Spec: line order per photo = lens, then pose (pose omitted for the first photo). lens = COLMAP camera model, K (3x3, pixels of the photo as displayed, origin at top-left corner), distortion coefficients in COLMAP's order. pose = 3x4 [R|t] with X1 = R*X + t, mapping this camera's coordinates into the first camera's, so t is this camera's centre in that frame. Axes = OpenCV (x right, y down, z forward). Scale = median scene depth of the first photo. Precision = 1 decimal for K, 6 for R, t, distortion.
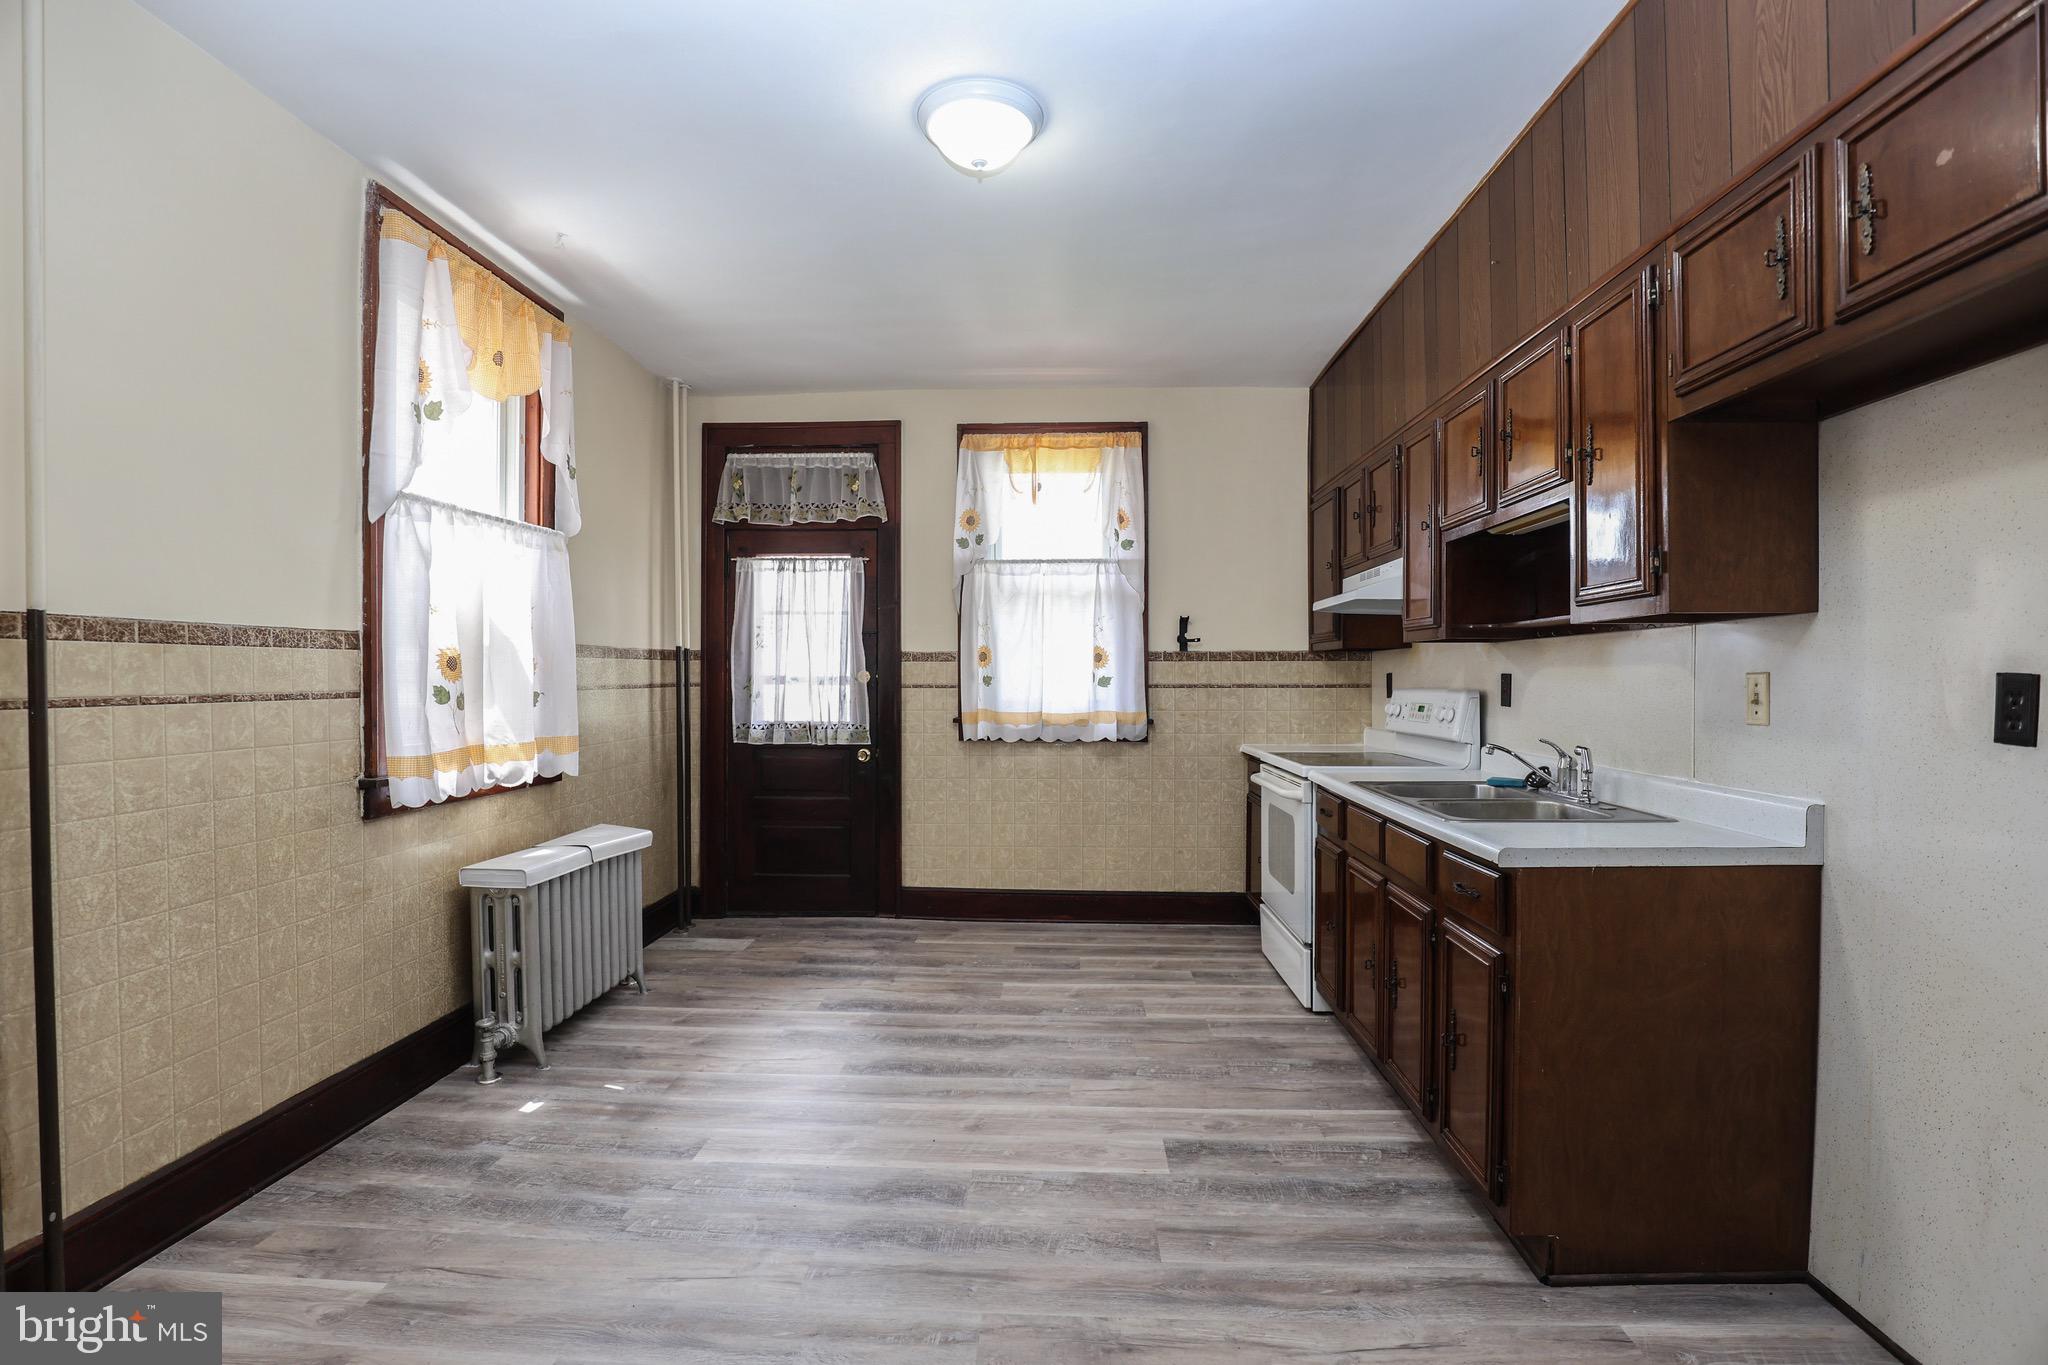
lens RADIAL K [[930.2, 0, 1024.0], [0, 930.2, 679.0], [0, 0, 1]] dist [-0.028965, 0.003516]
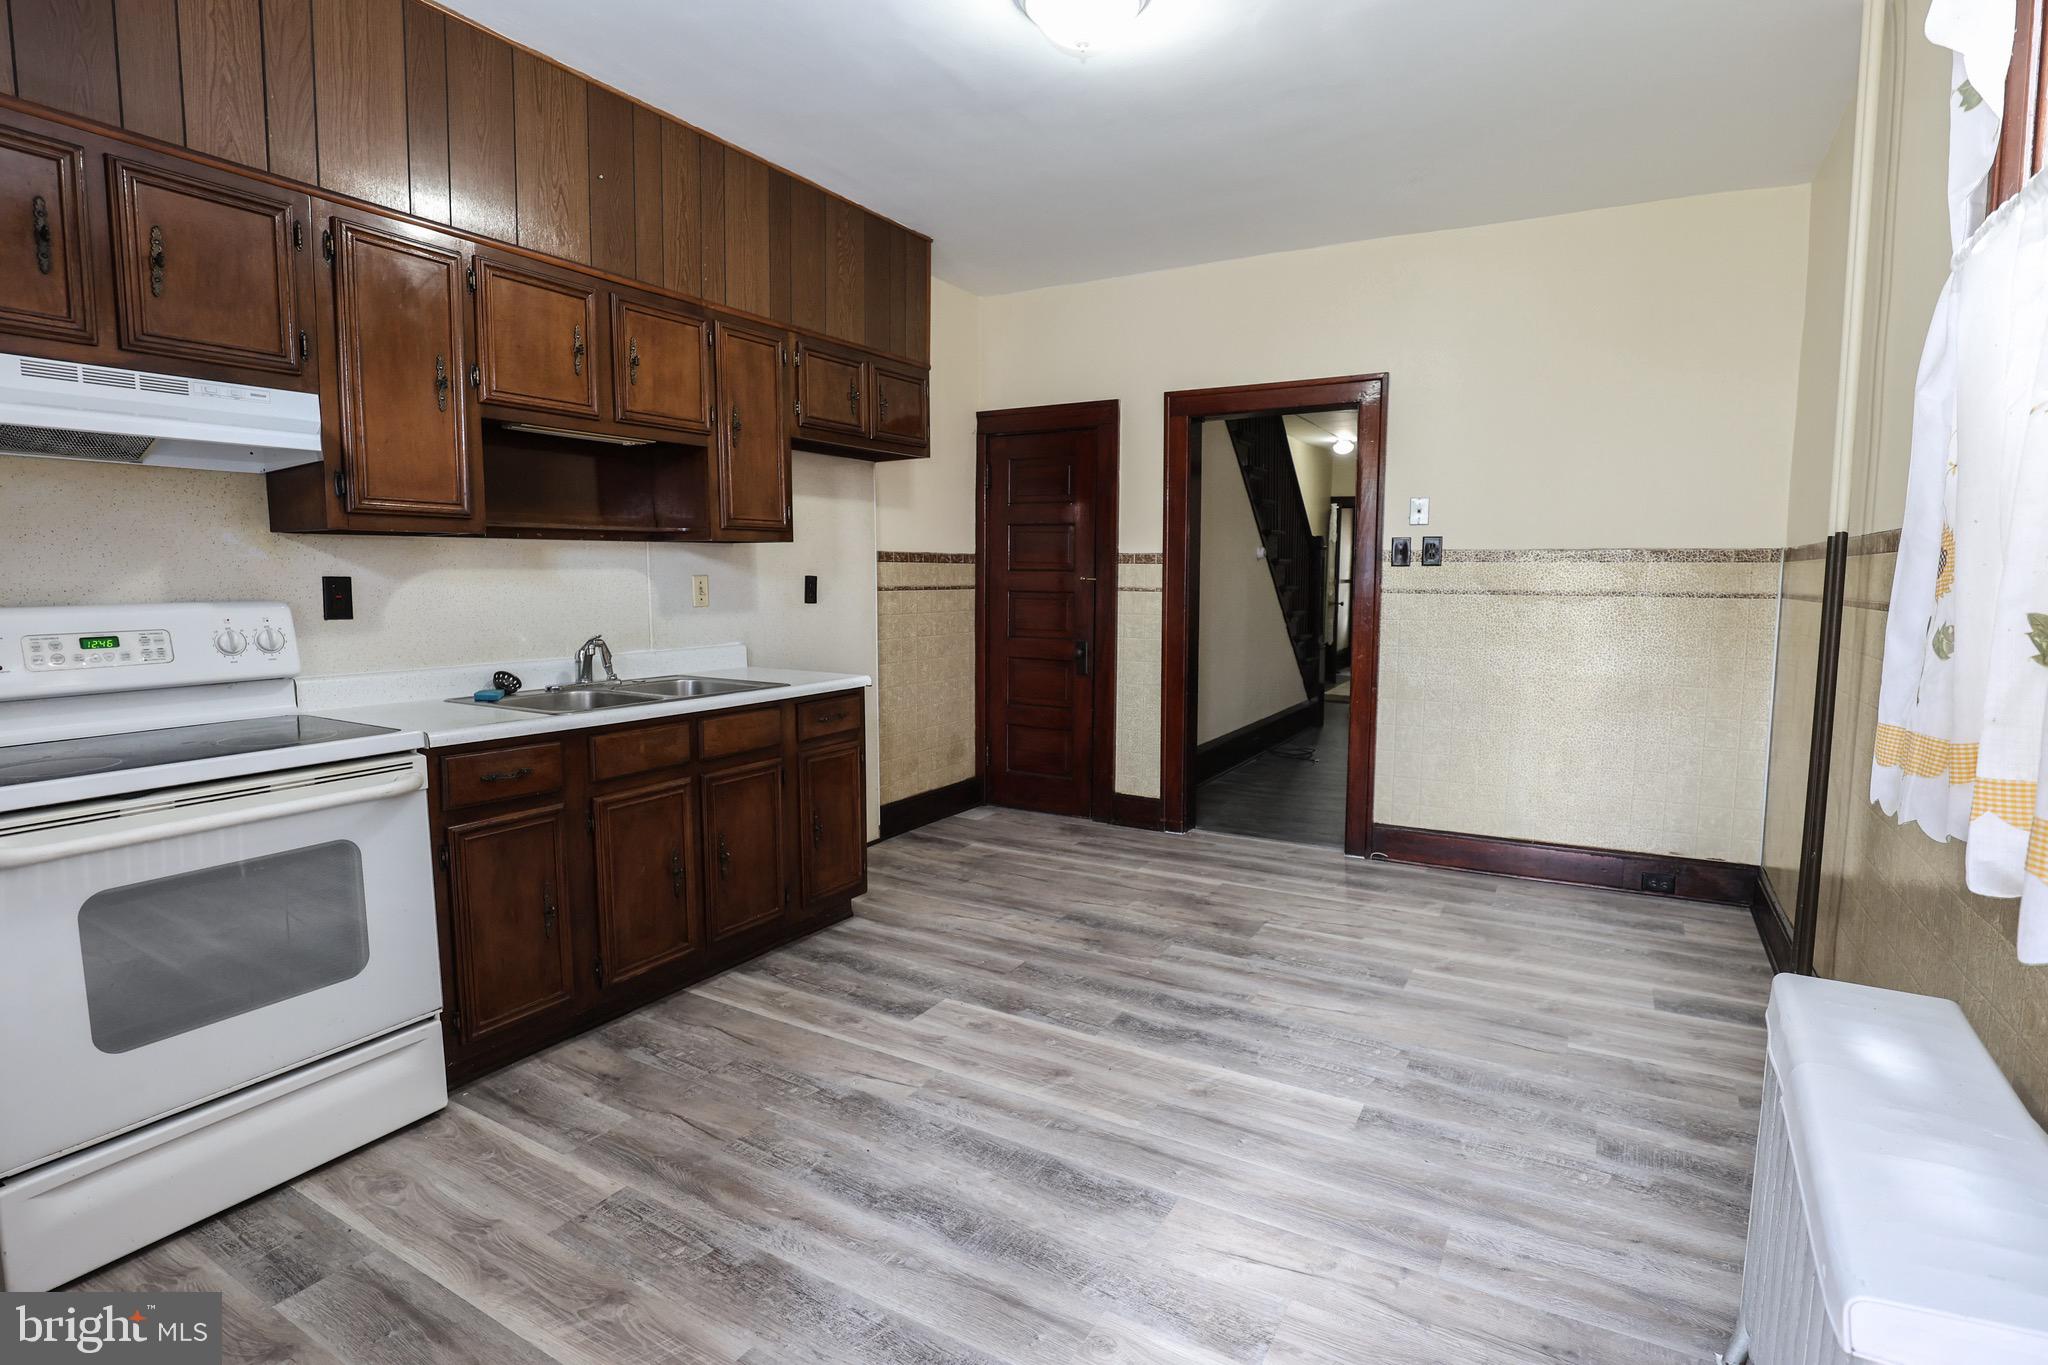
lens RADIAL K [[977.1, 0, 1052.1], [0, 977.1, 665.2], [0, 0, 1]] dist [-0.027877, 0.001359]
pose [[-0.888773, -0.044021, 0.456229, -0.493877], [0.000278, 0.995325, 0.096579, -0.012861], [-0.458348, 0.085963, -0.884606, 1.918079]]
